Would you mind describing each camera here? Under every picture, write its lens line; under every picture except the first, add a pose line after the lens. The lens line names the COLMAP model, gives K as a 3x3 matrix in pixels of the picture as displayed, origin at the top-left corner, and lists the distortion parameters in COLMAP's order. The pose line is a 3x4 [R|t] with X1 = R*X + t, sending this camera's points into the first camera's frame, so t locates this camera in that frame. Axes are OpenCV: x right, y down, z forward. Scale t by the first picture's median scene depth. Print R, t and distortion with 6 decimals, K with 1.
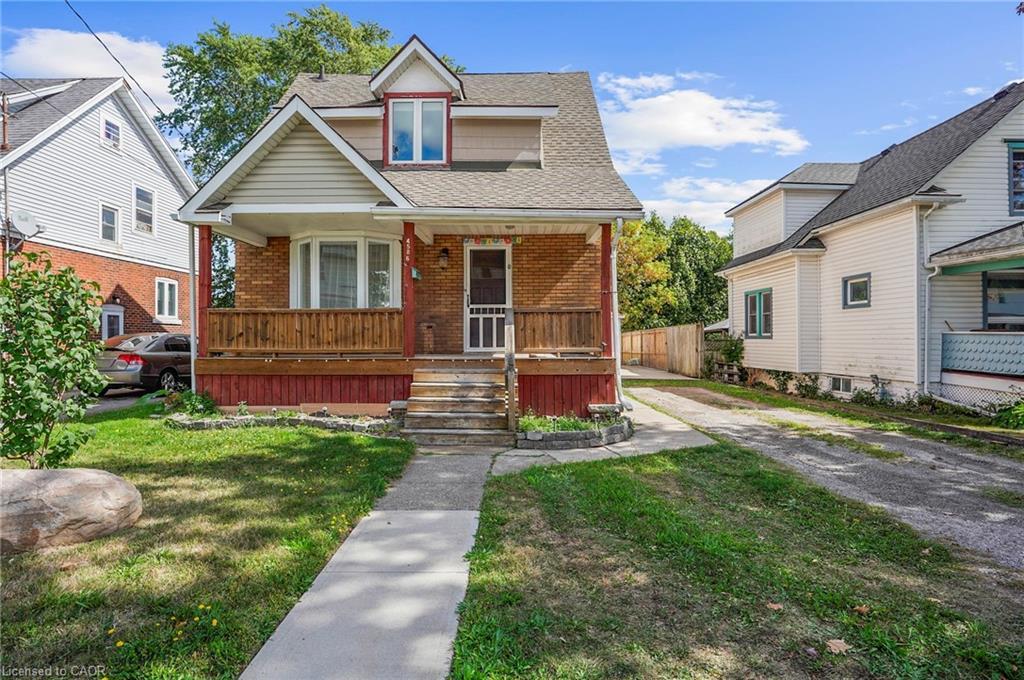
lens RADIAL K [[532.6, 0, 512.0], [0, 532.6, 340.0], [0, 0, 1]] dist [-0.055008, 0.029216]
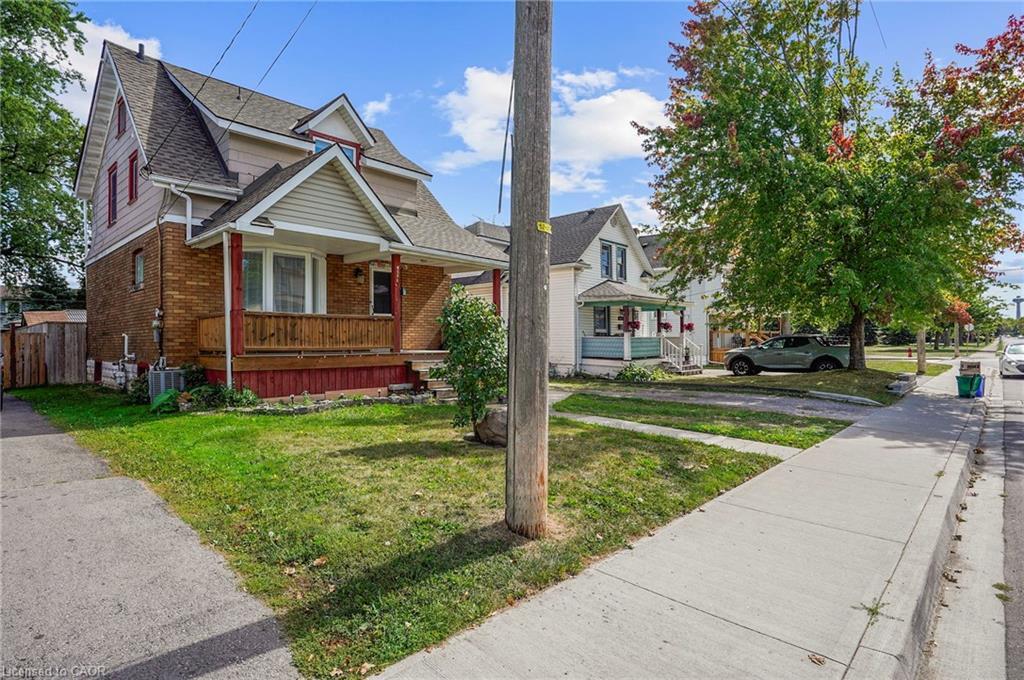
lens RADIAL K [[521.9, 0, 504.5], [0, 521.9, 338.7], [0, 0, 1]] dist [-0.055291, 0.038078]
pose [[0.693666, 0.002882, 0.720291, -0.769747], [0.006302, 0.999929, -0.010069, 0.009777], [-0.720269, 0.011524, 0.693599, -0.102459]]
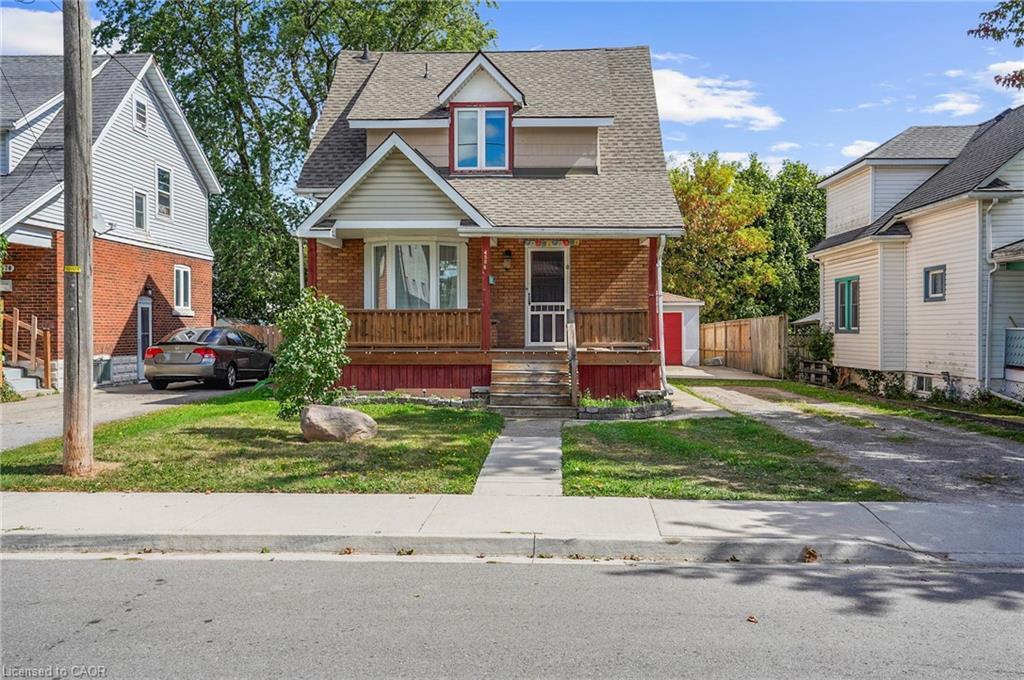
lens RADIAL K [[840.5, 0, 515.9], [0, 840.5, 335.2], [0, 0, 1]] dist [0.024229, 0.000514]
pose [[0.999162, 0.001827, -0.040885, -0.039593], [-0.001637, 0.999988, 0.004696, -0.007898], [0.040893, -0.004625, 0.999153, -0.700198]]
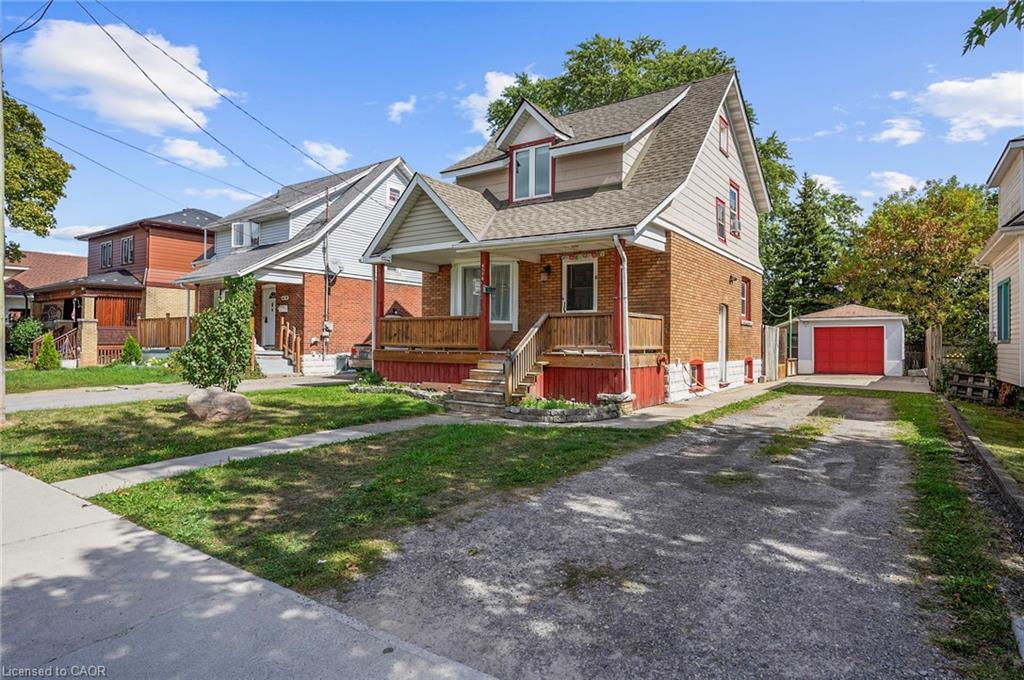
lens RADIAL K [[559.8, 0, 528.5], [0, 559.8, 337.7], [0, 0, 1]] dist [-0.037508, 0.000257]
pose [[0.831623, 0.003059, -0.555332, 0.550966], [-0.011088, 0.999877, -0.011097, 0.009814], [0.555229, 0.015386, 0.831555, -0.097193]]
